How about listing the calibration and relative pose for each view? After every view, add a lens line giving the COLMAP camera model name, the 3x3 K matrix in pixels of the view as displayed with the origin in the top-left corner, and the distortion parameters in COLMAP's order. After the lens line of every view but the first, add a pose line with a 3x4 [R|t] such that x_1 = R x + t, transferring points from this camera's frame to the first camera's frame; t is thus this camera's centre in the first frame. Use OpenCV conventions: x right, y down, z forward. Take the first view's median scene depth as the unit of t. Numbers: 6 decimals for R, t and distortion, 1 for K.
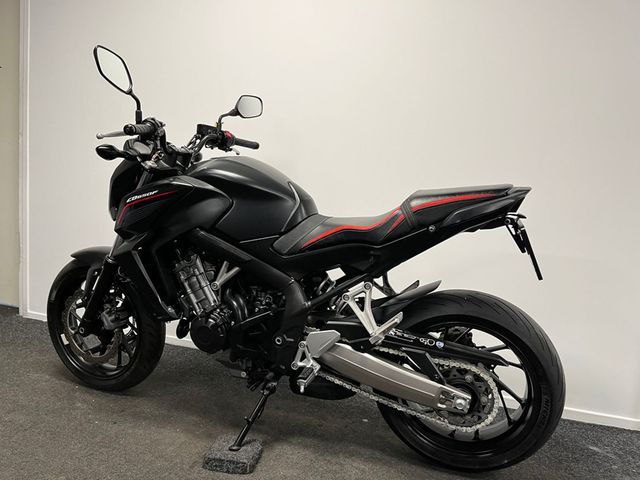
lens RADIAL K [[491.9, 0, 320.0], [0, 491.9, 240.0], [0, 0, 1]] dist [0.047661, -0.006886]
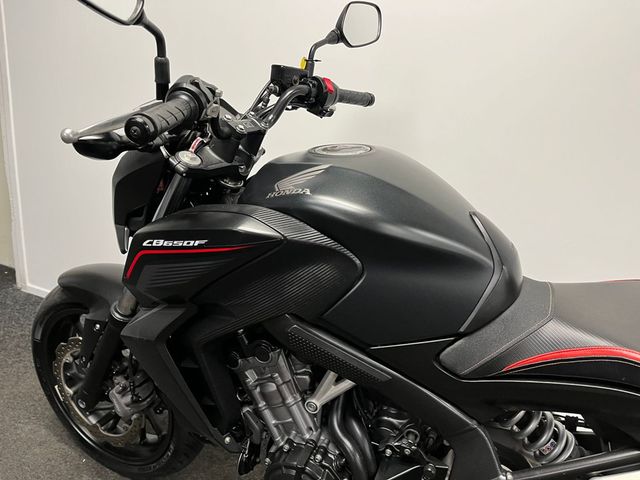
lens RADIAL K [[491.9, 0, 320.0], [0, 491.9, 240.0], [0, 0, 1]] dist [0.047661, -0.006886]
pose [[0.997709, 0.051142, -0.044289, -0.190653], [-0.040487, 0.975828, 0.214755, -0.193354], [0.054201, -0.212470, 0.975663, 0.524966]]
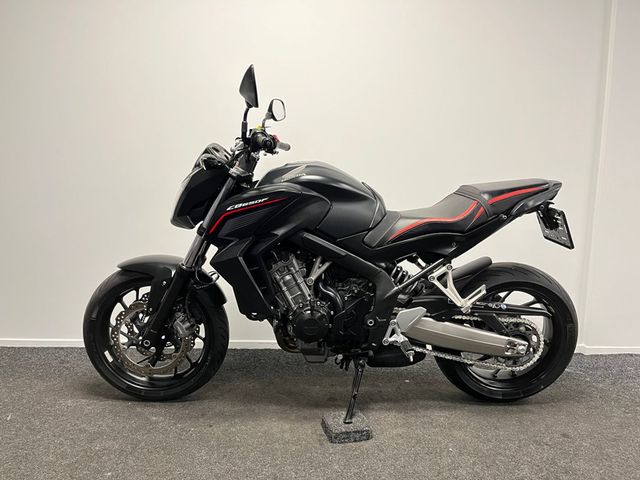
lens RADIAL K [[491.9, 0, 320.0], [0, 491.9, 240.0], [0, 0, 1]] dist [0.047661, -0.006886]
pose [[0.933410, -0.084162, 0.348801, -0.565489], [0.070639, 0.996180, 0.051333, -0.052755], [-0.351788, -0.023276, 0.935790, -0.024173]]
